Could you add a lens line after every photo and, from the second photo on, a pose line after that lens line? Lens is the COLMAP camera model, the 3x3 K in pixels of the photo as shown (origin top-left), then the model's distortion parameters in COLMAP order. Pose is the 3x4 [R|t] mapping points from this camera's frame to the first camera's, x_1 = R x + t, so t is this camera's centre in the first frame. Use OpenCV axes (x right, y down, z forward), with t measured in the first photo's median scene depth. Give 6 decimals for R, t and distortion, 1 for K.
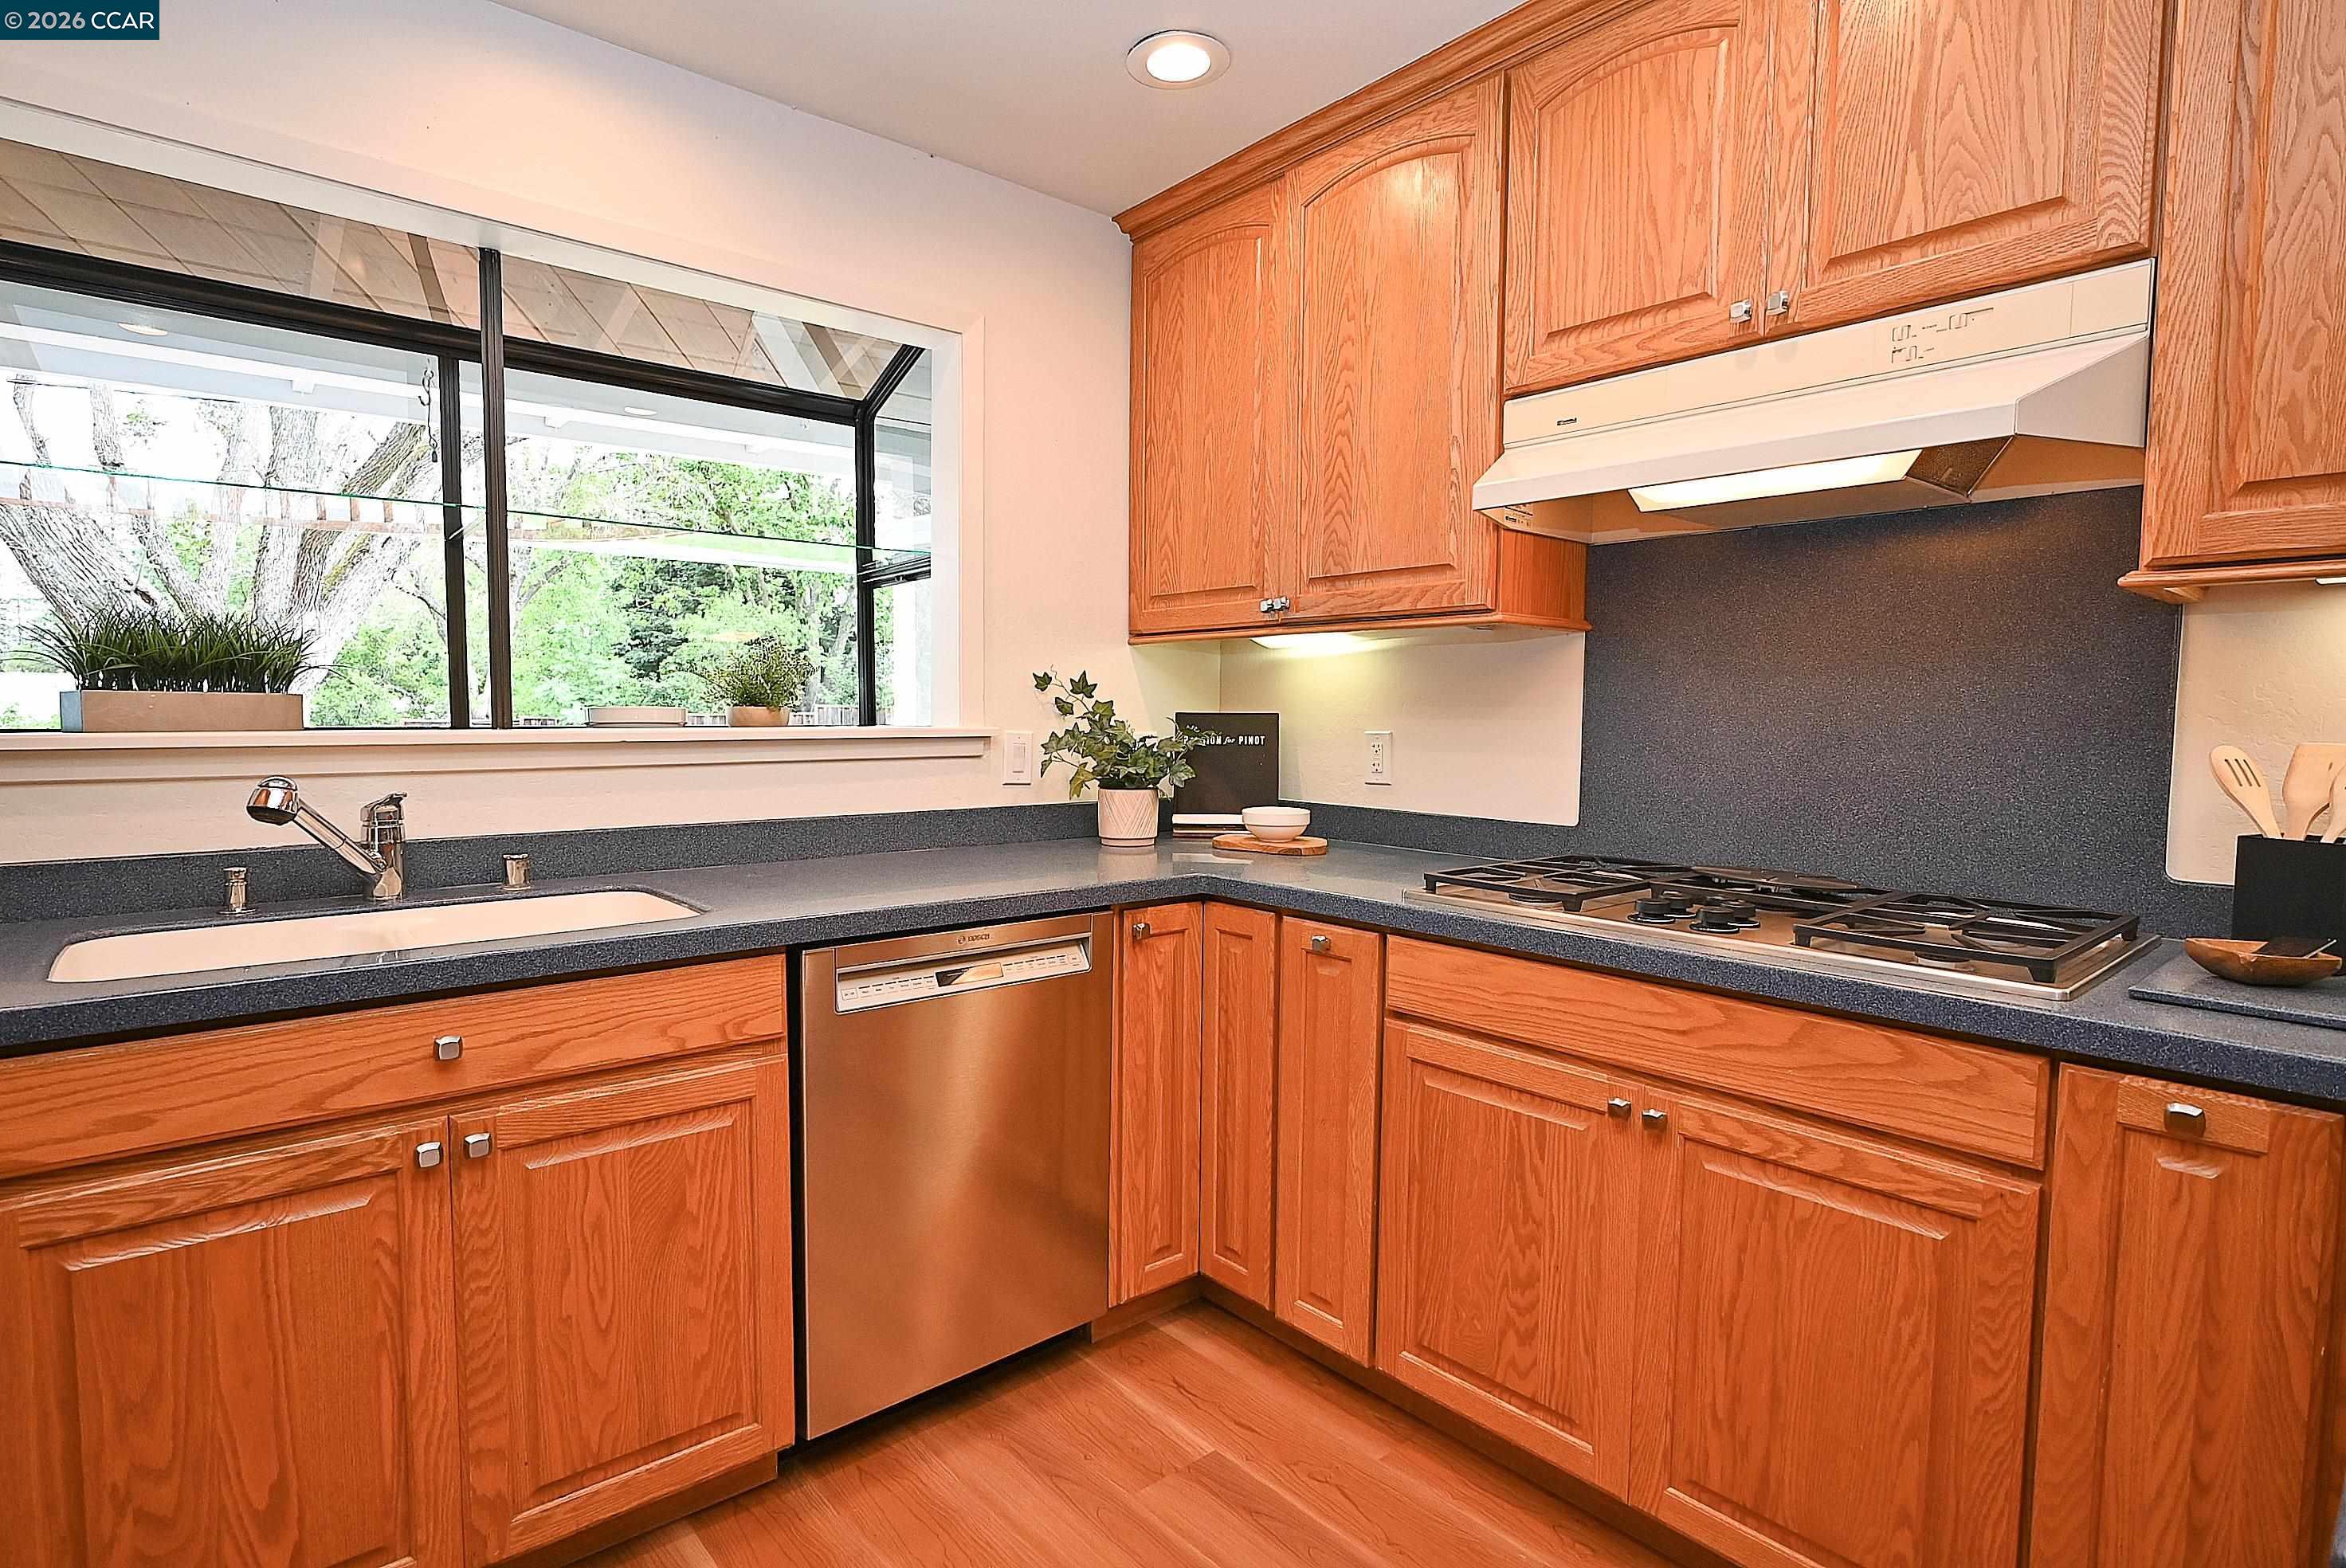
lens RADIAL K [[1170.3, 0, 1168.2], [0, 1170.3, 785.5], [0, 0, 1]] dist [-0.004449, 0.001827]
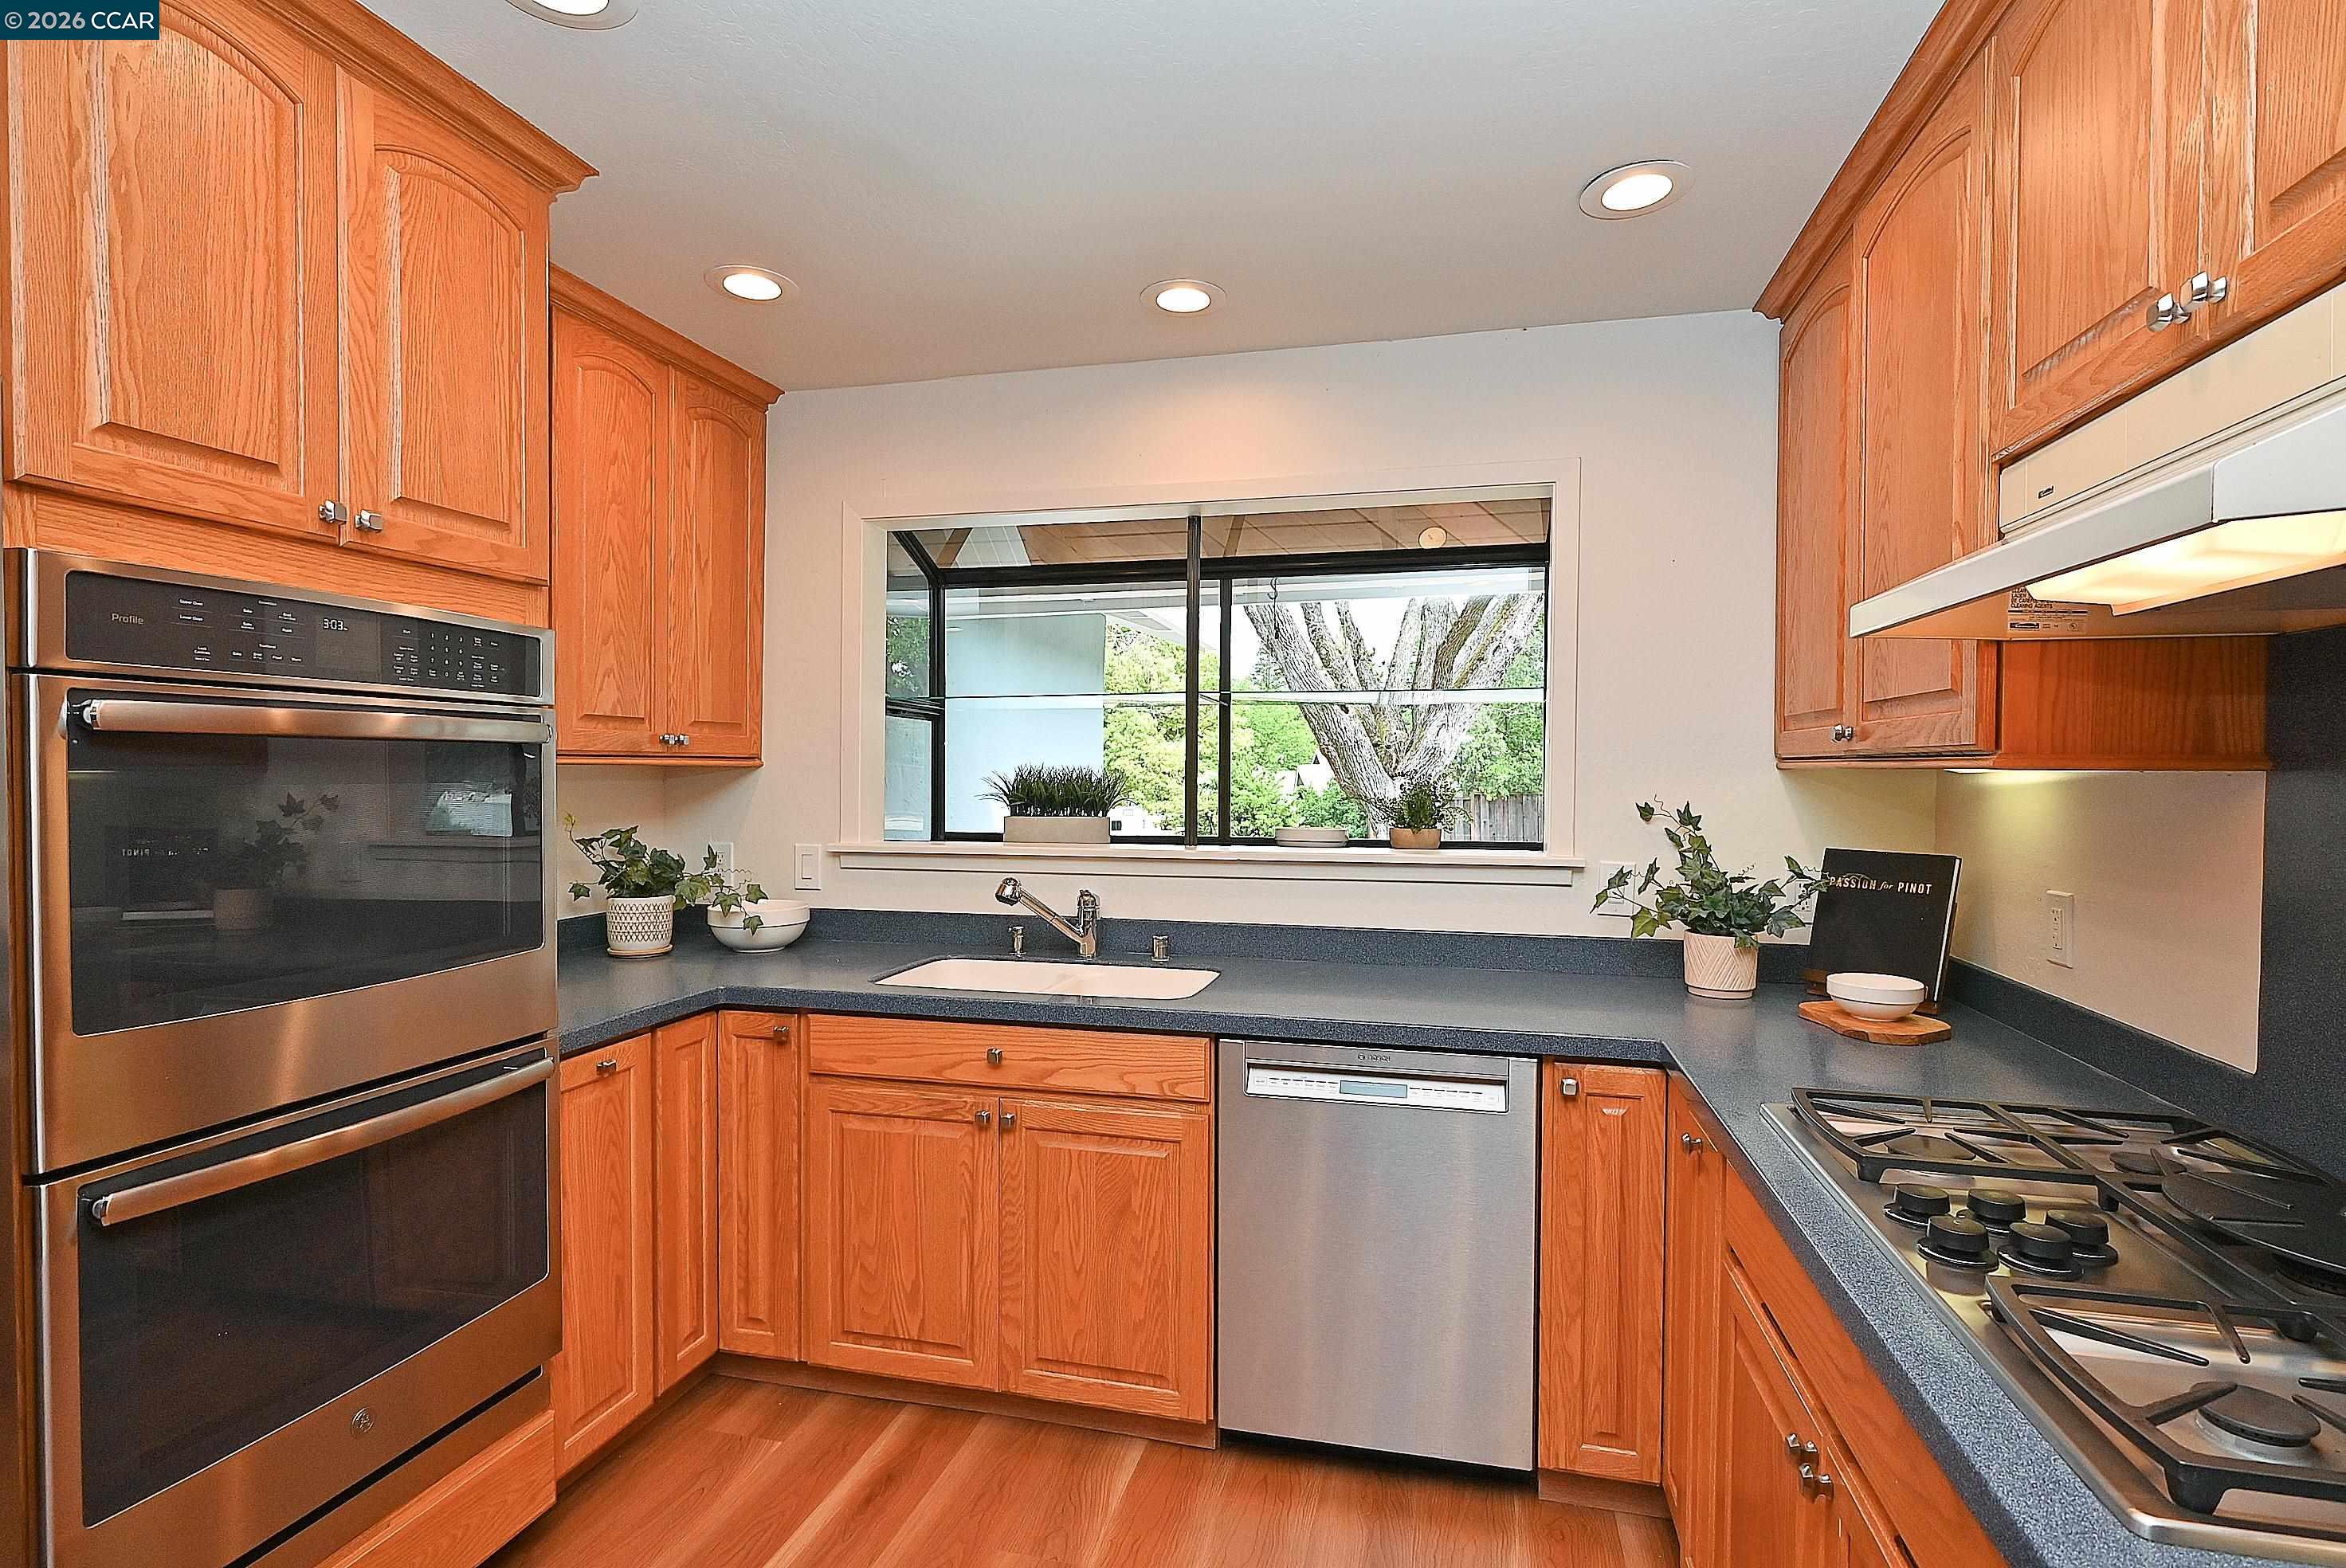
lens RADIAL K [[1158.1, 0, 1171.3], [0, 1158.1, 787.1], [0, 0, 1]] dist [-0.007846, 0.005307]
pose [[0.579342, 0.009080, -0.815034, 0.637367], [-0.051724, 0.998332, -0.025644, -0.092533], [0.813441, 0.057013, 0.578846, 0.180358]]
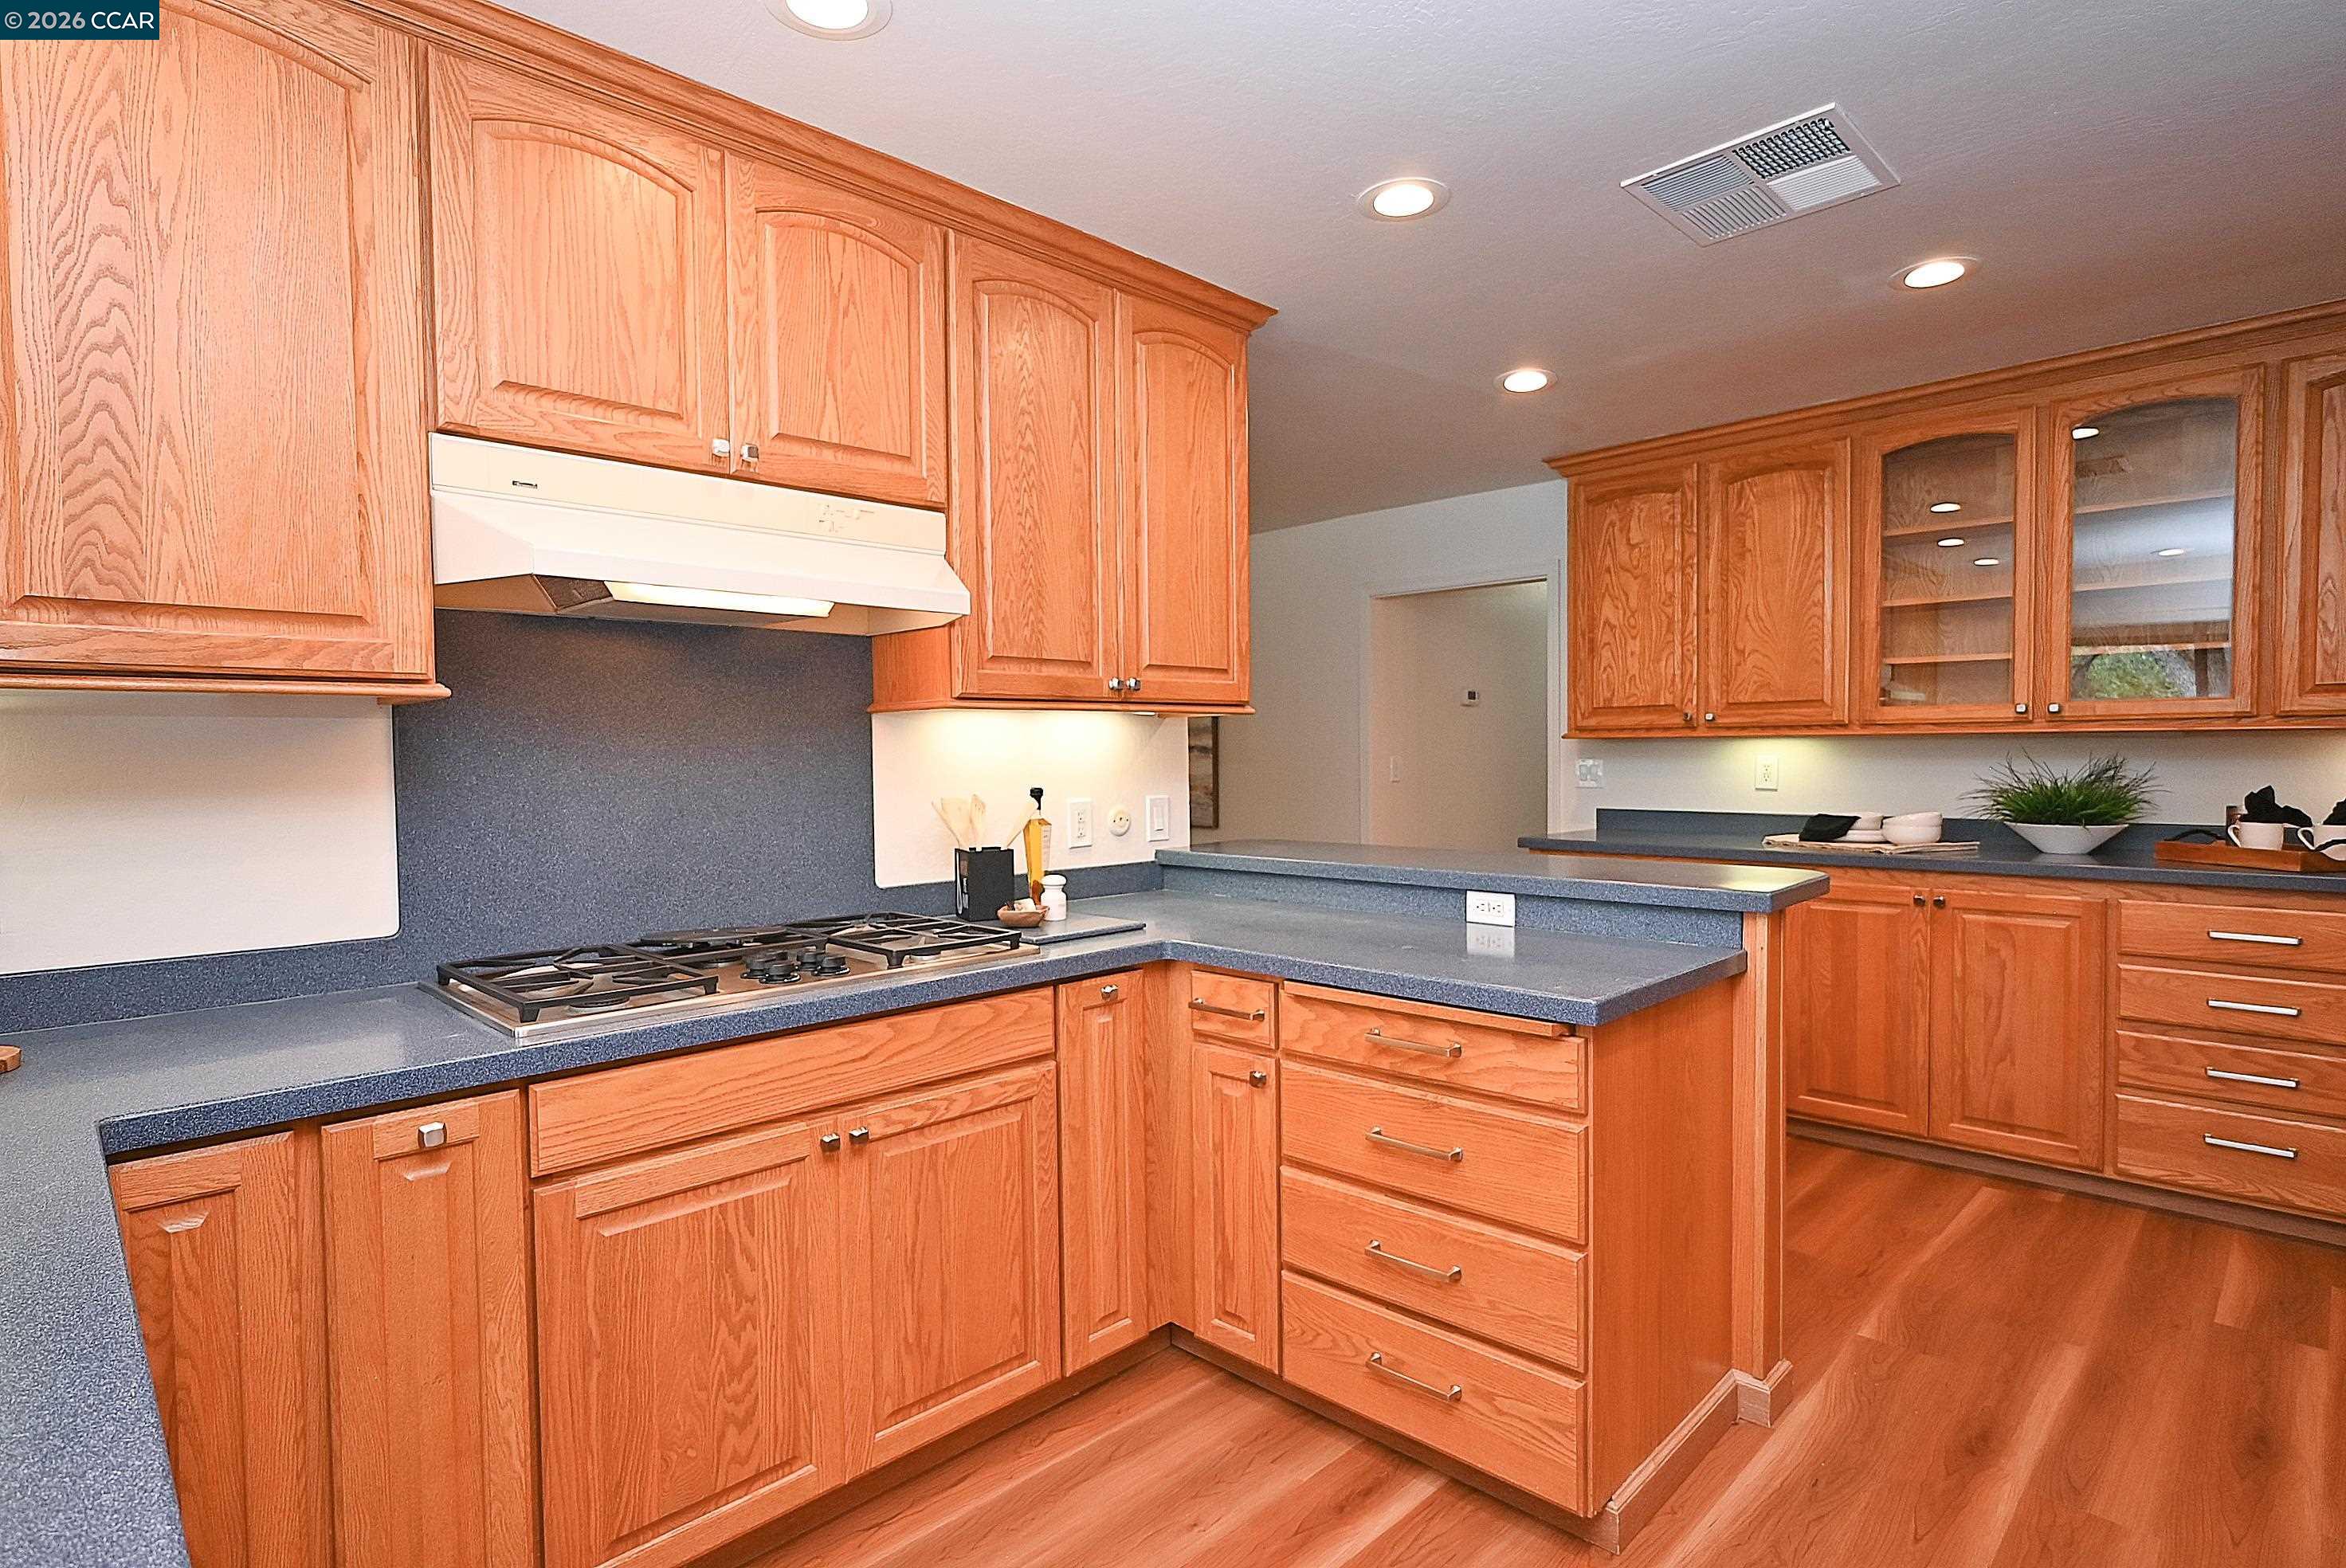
lens RADIAL K [[1211.5, 0, 1187.1], [0, 1211.5, 789.7], [0, 0, 1]] dist [-0.005989, -0.000971]
pose [[-0.085261, -0.037019, 0.995671, -0.690181], [0.078063, 0.995990, 0.043716, -0.078717], [-0.993296, 0.081452, -0.082029, 0.615768]]
